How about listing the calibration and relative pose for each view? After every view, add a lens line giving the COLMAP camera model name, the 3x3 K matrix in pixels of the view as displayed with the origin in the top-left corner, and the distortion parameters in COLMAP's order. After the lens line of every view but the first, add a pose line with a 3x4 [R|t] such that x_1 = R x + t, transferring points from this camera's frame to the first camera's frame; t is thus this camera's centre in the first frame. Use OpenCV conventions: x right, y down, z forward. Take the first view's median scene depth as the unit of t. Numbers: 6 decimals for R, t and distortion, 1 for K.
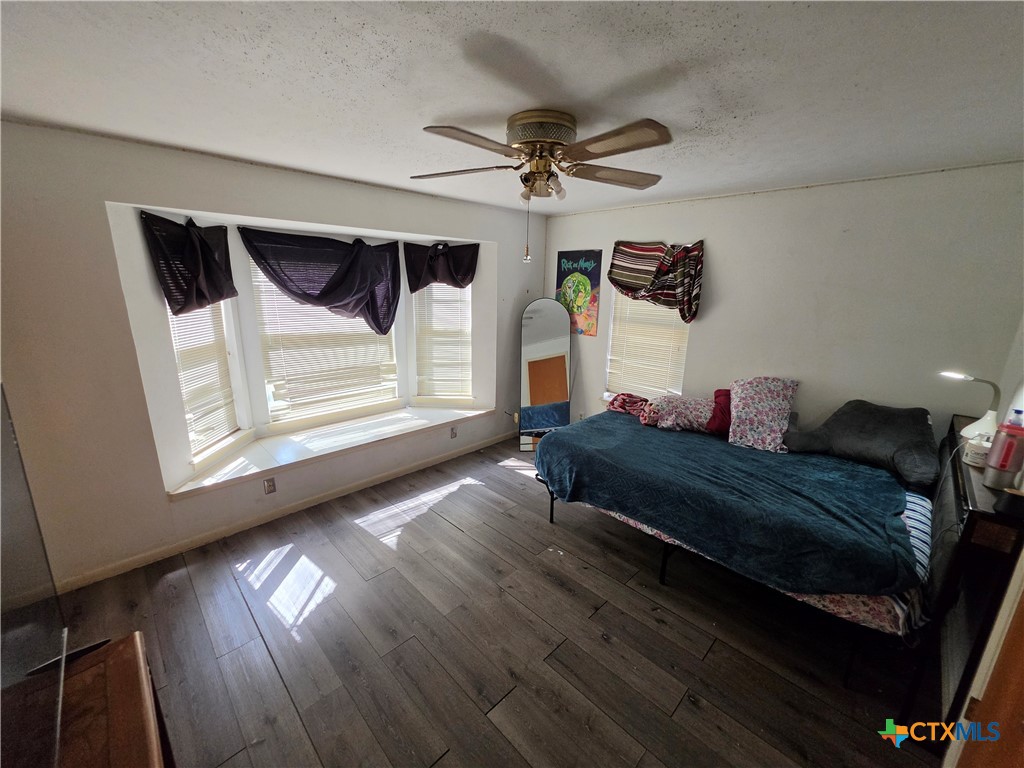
lens RADIAL K [[411.6, 0, 511.0], [0, 411.6, 383.7], [0, 0, 1]] dist [0.002979, 0.000117]
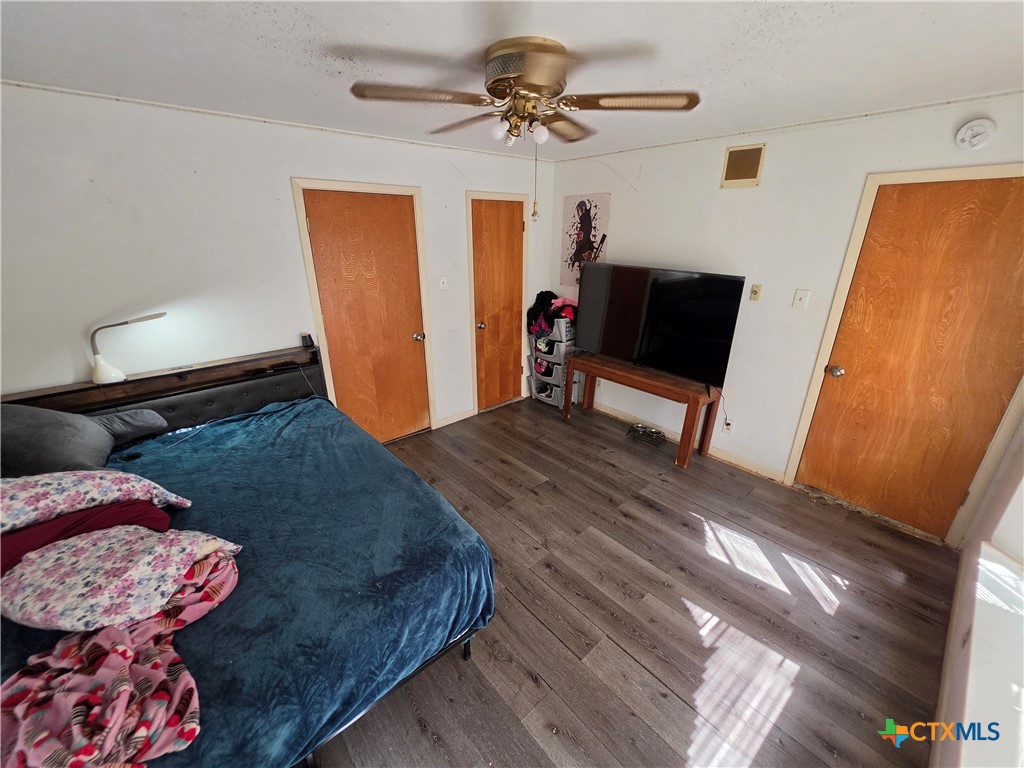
lens RADIAL K [[411.6, 0, 510.9], [0, 411.6, 386.8], [0, 0, 1]] dist [0.002979, 0.000117]
pose [[-0.997582, -0.048310, 0.049965, 0.028827], [-0.011098, 0.820414, 0.571662, -0.396911], [-0.068609, 0.569725, -0.818967, 1.531913]]
